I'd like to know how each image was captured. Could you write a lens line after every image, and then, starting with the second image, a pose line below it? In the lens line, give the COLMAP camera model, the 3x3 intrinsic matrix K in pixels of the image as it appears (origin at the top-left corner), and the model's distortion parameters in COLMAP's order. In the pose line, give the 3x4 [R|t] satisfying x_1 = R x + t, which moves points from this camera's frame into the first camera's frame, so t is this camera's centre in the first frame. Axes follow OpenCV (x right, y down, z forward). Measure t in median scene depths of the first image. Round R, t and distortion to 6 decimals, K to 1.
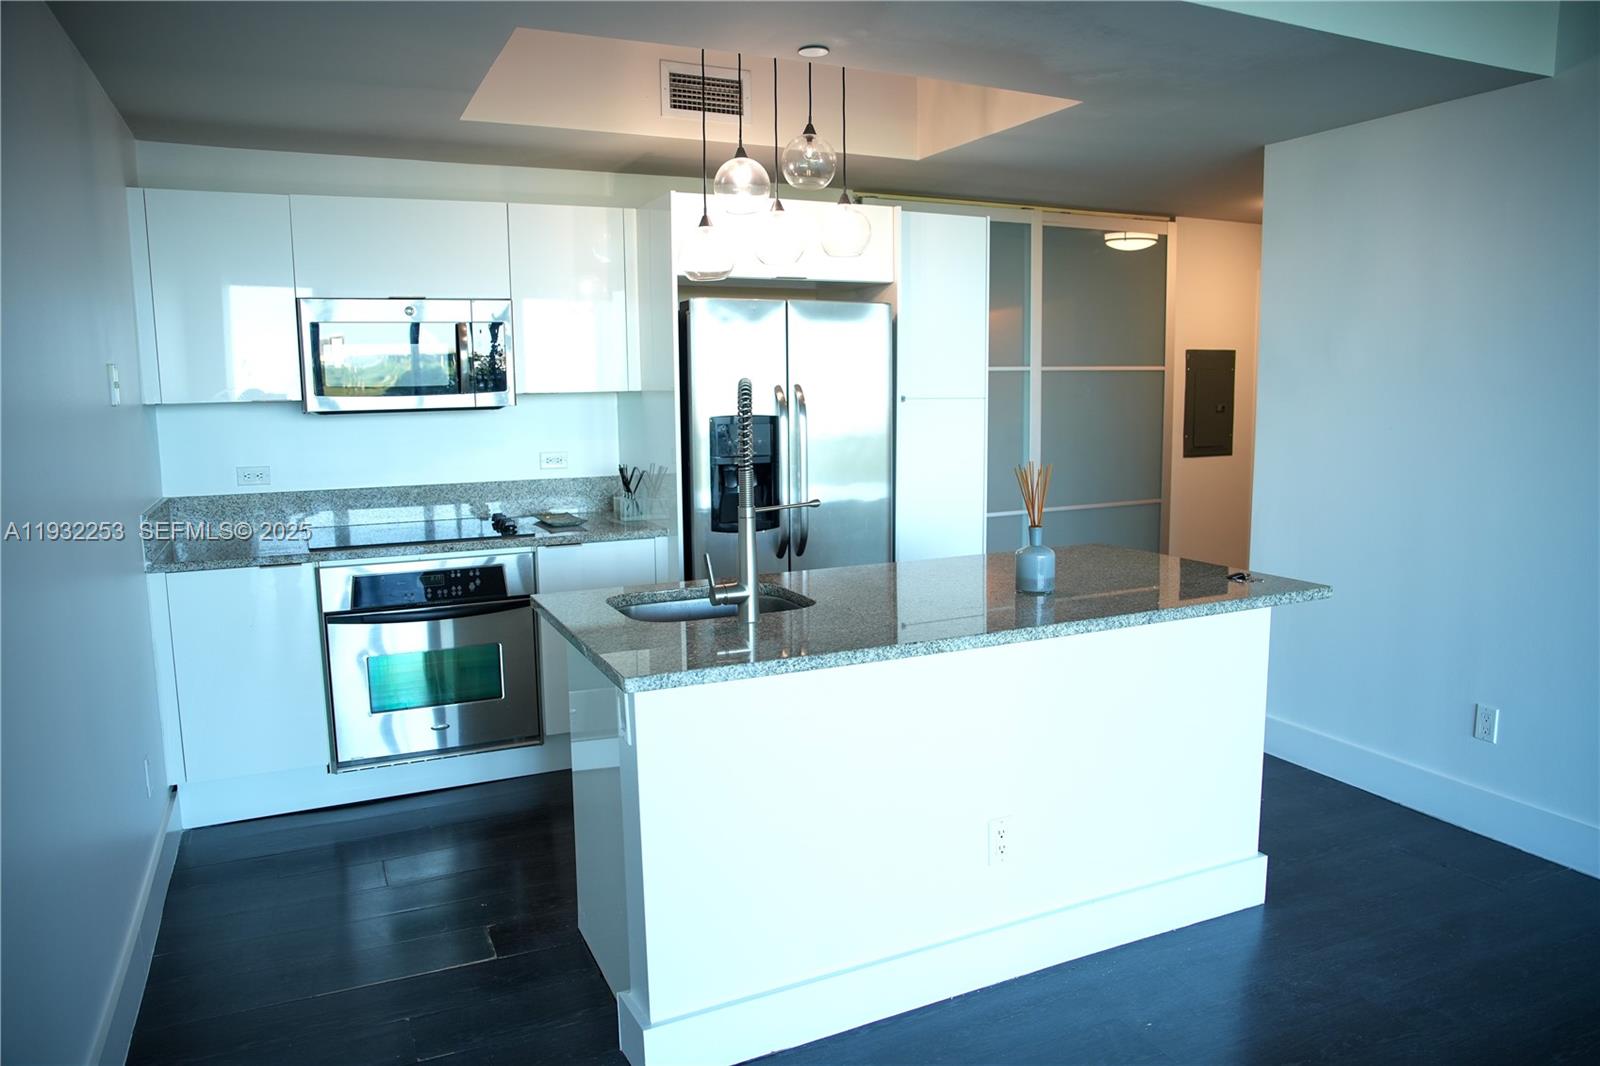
lens RADIAL K [[1128.5, 0, 800.0], [0, 1128.5, 533.0], [0, 0, 1]] dist [-0.122312, 0.085957]
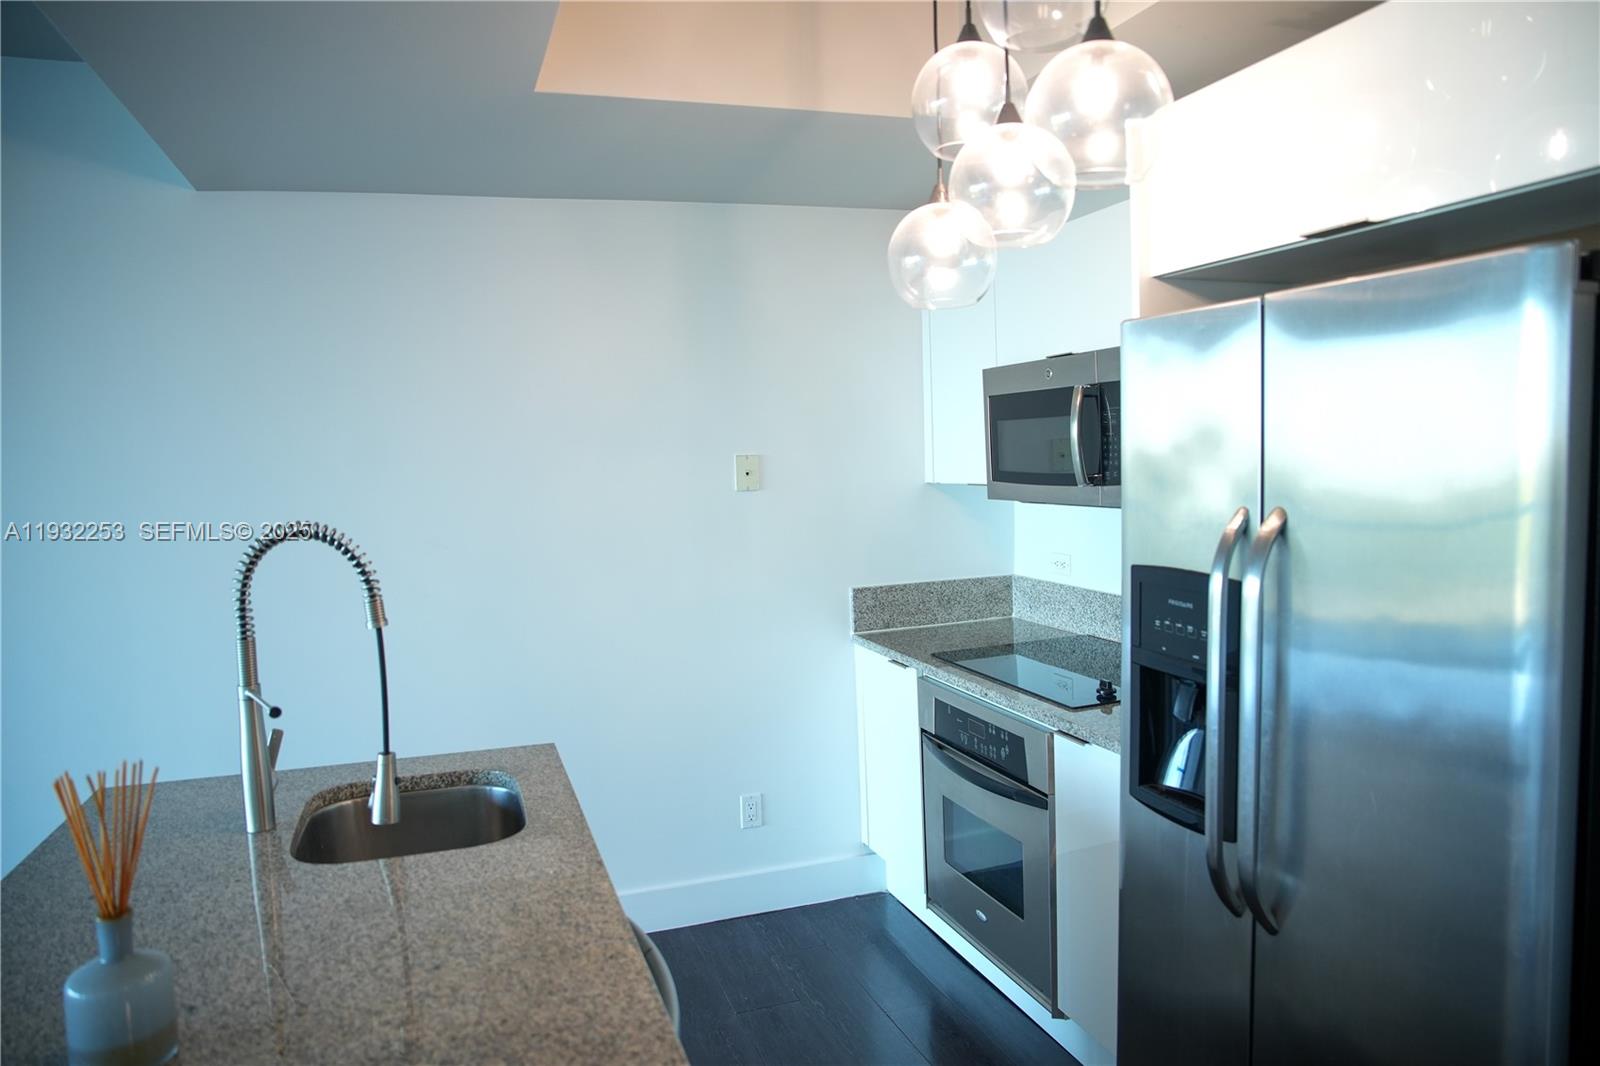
lens RADIAL K [[1128.5, 0, 800.0], [0, 1128.5, 533.0], [0, 0, 1]] dist [-0.122312, 0.085957]
pose [[-0.087474, 0.092989, -0.991817, 0.419128], [-0.099866, 0.989799, 0.101607, -0.152712], [0.991148, 0.107937, -0.077295, 0.910663]]
